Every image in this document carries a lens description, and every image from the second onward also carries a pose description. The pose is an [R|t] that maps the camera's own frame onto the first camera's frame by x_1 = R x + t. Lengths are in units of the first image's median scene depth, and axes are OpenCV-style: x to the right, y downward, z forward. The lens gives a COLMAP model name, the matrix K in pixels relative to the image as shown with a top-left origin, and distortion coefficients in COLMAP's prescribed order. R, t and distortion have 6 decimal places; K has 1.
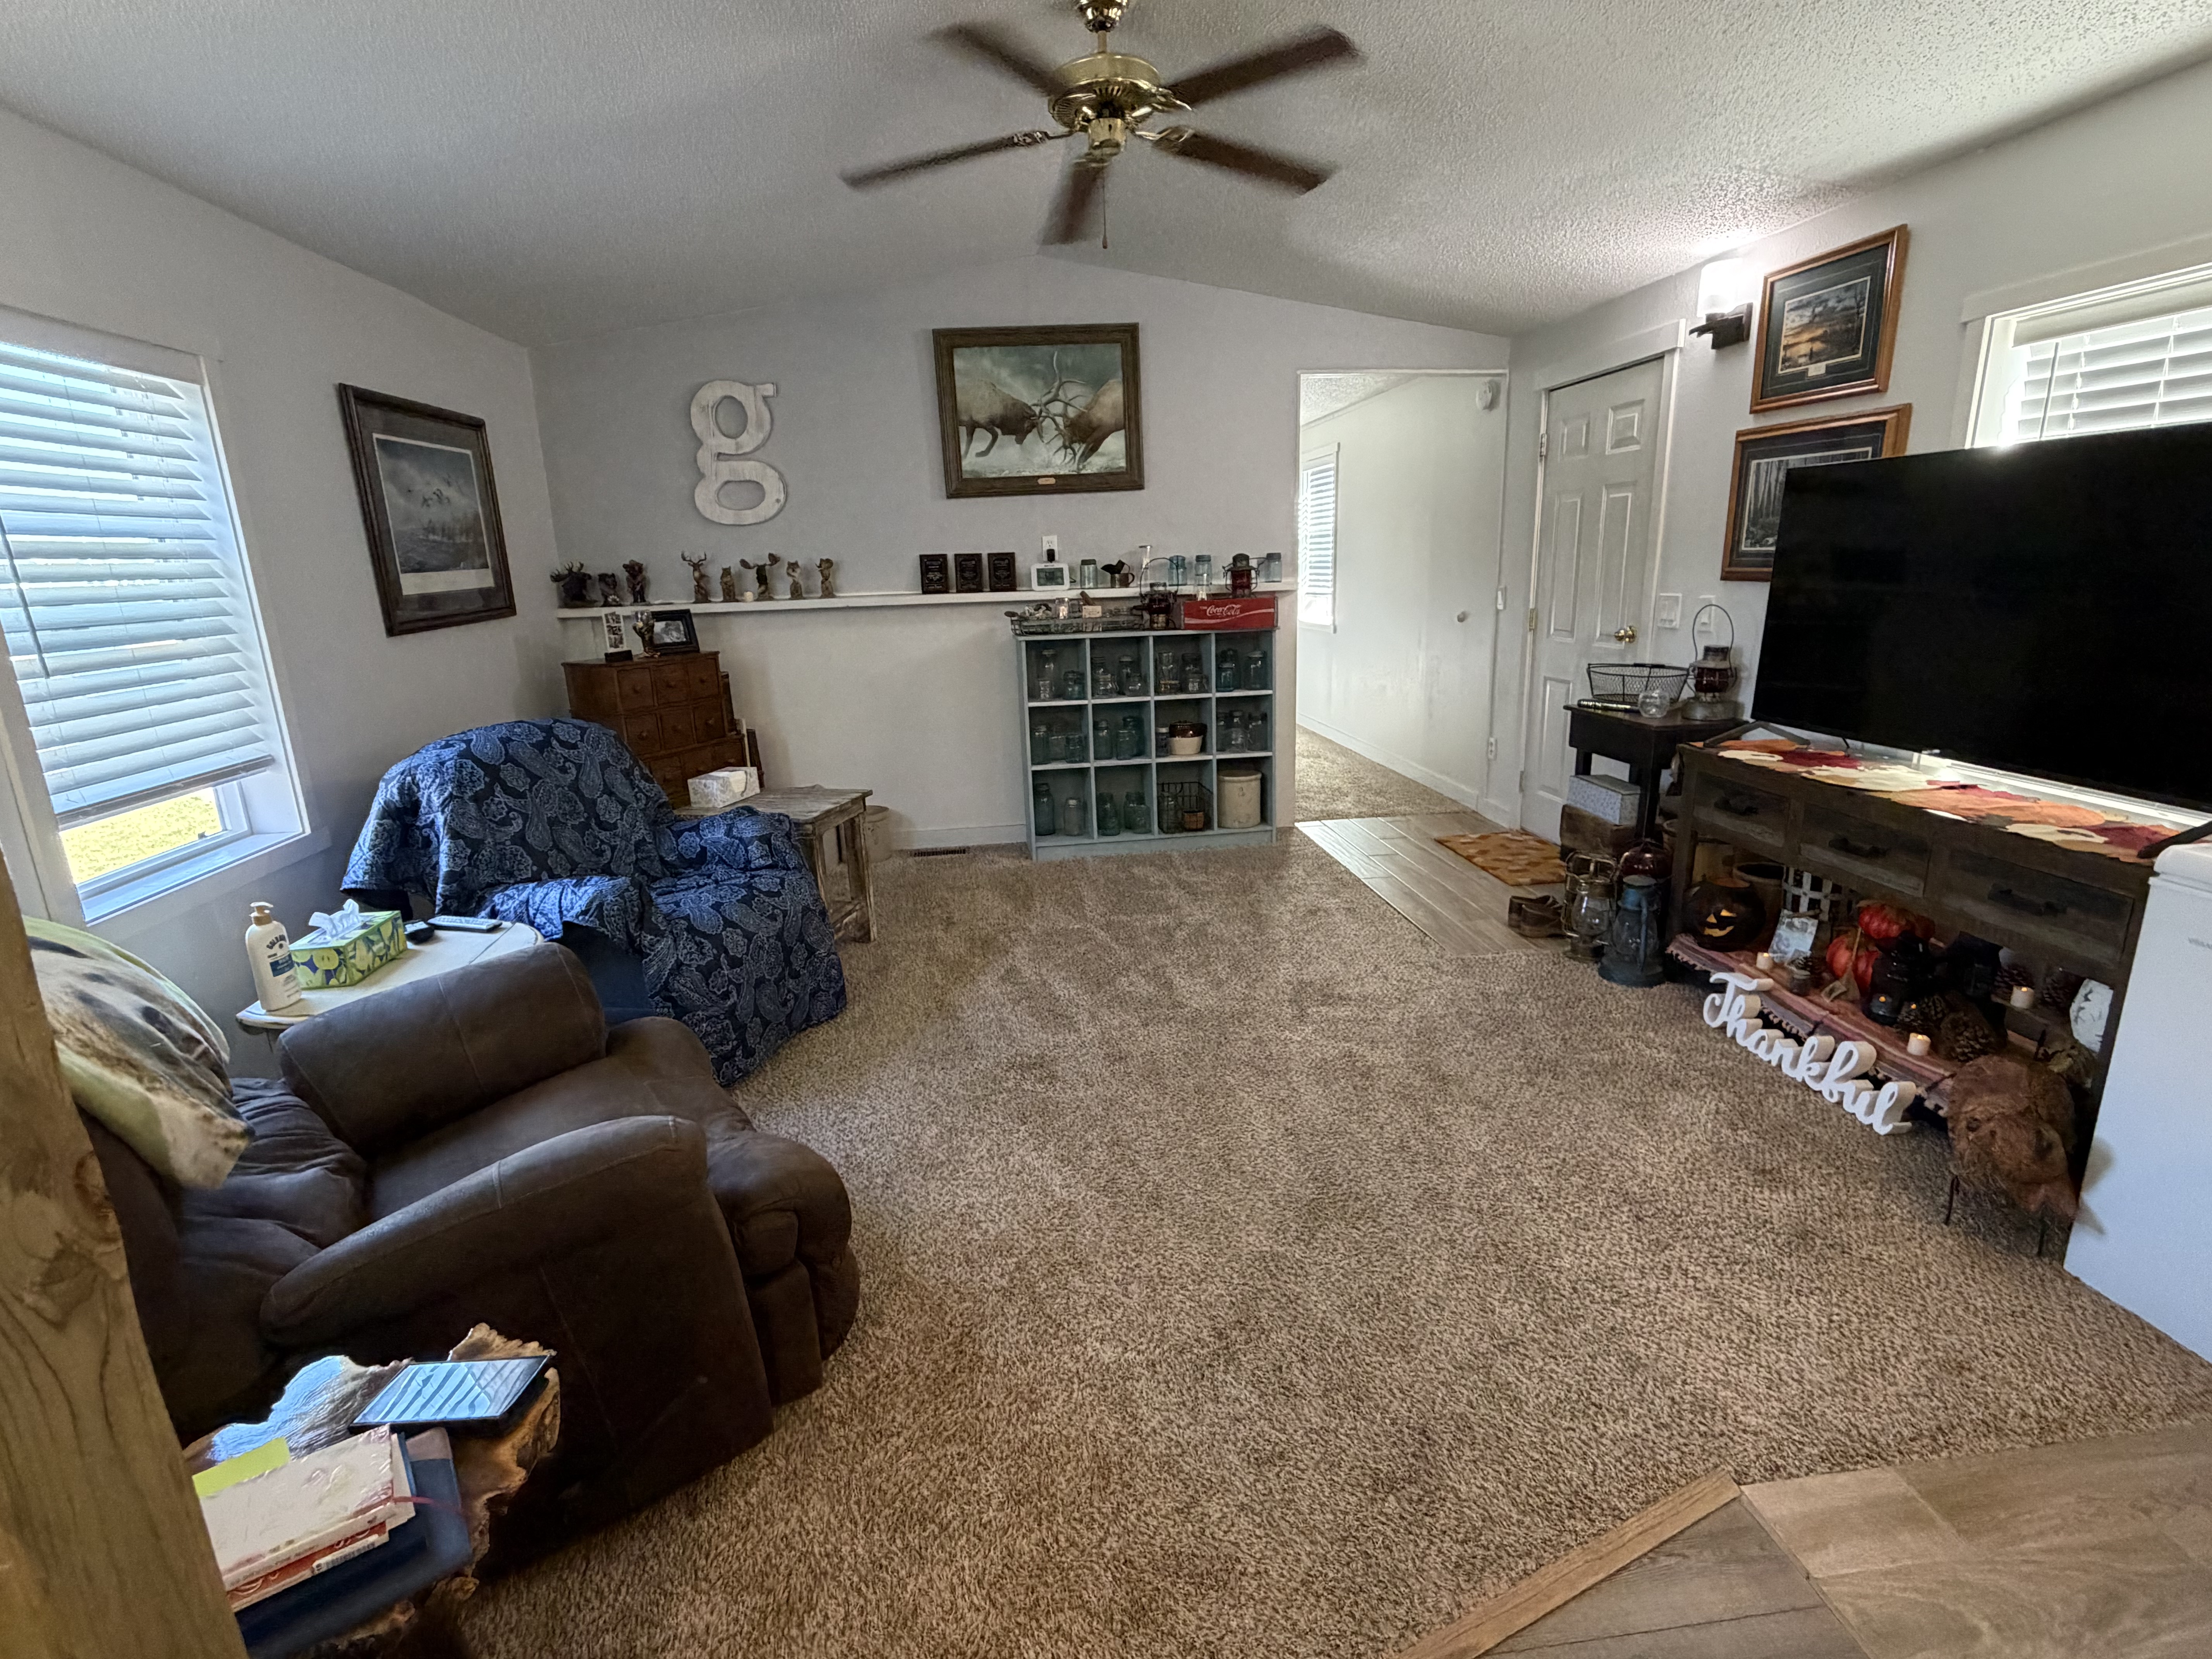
lens RADIAL K [[1041.6, 0, 1103.7], [0, 1041.6, 821.6], [0, 0, 1]] dist [-0.000843, -0.000118]
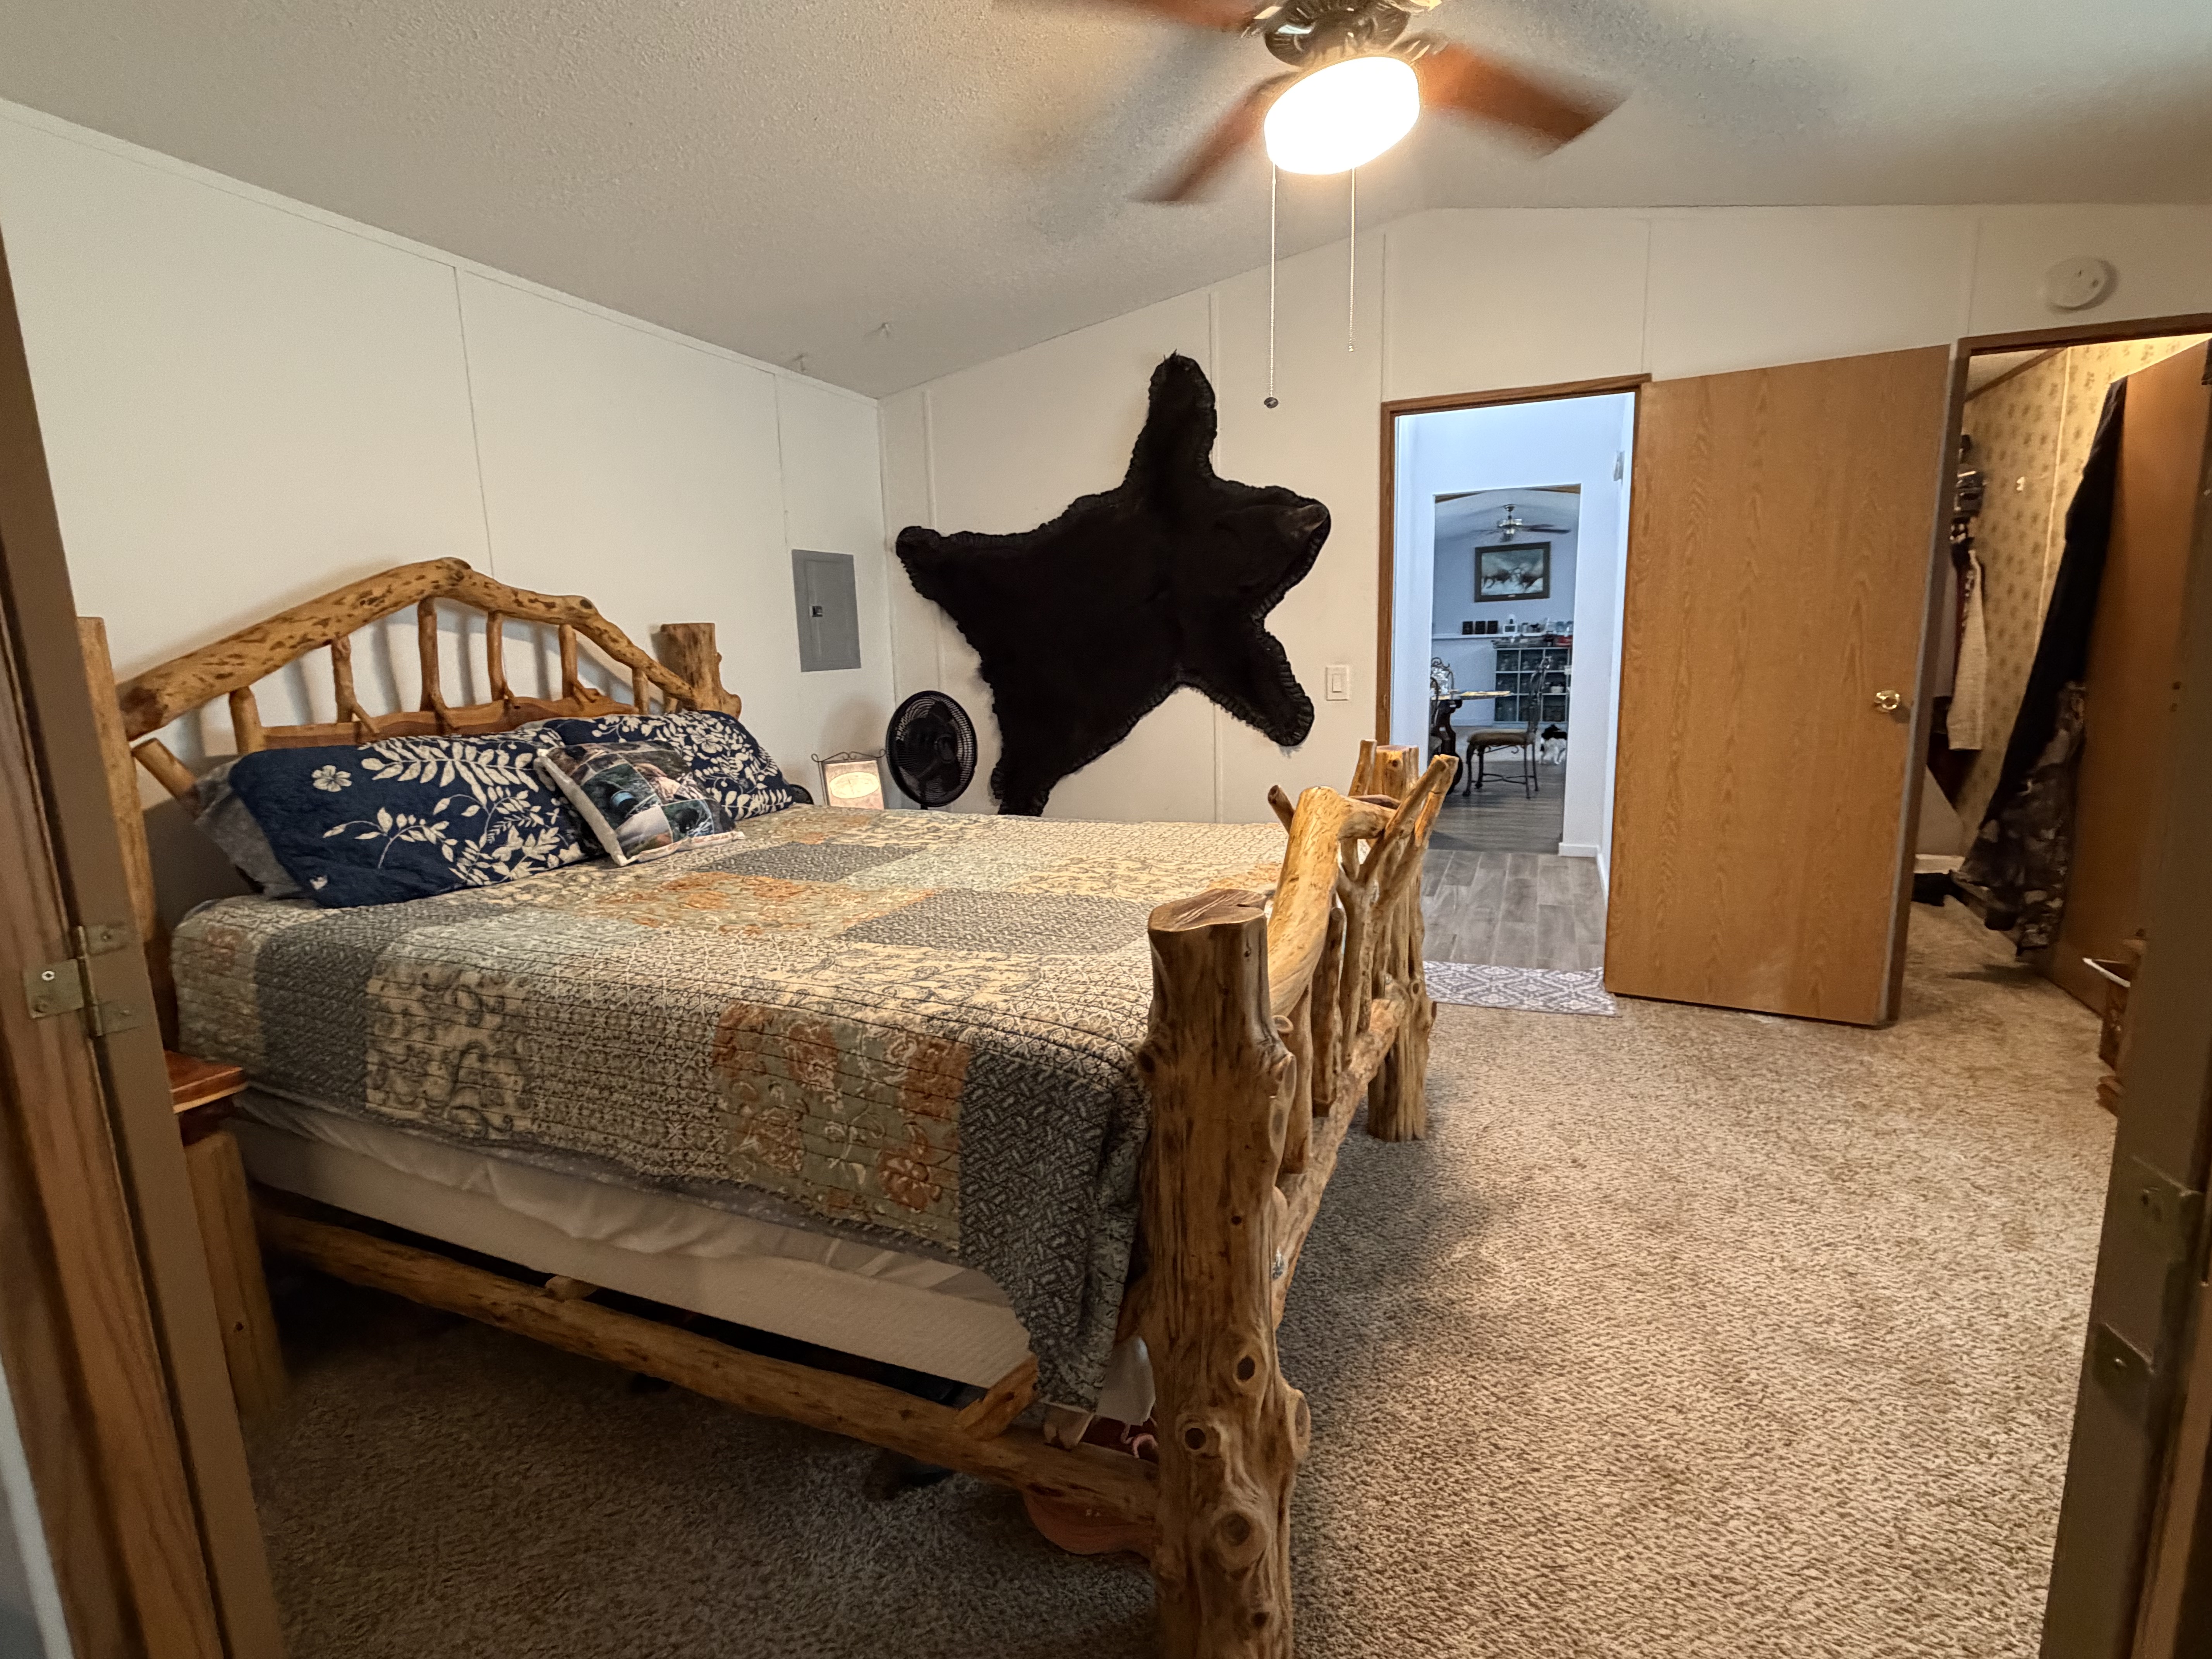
lens RADIAL K [[1041.6, 0, 1110.8], [0, 1041.6, 822.6], [0, 0, 1]] dist [-0.000843, -0.000118]
pose [[0.878135, 0.087628, -0.470320, 0.380282], [-0.118541, 0.992280, -0.036450, 0.529770], [0.463495, 0.087760, 0.881743, -1.992517]]
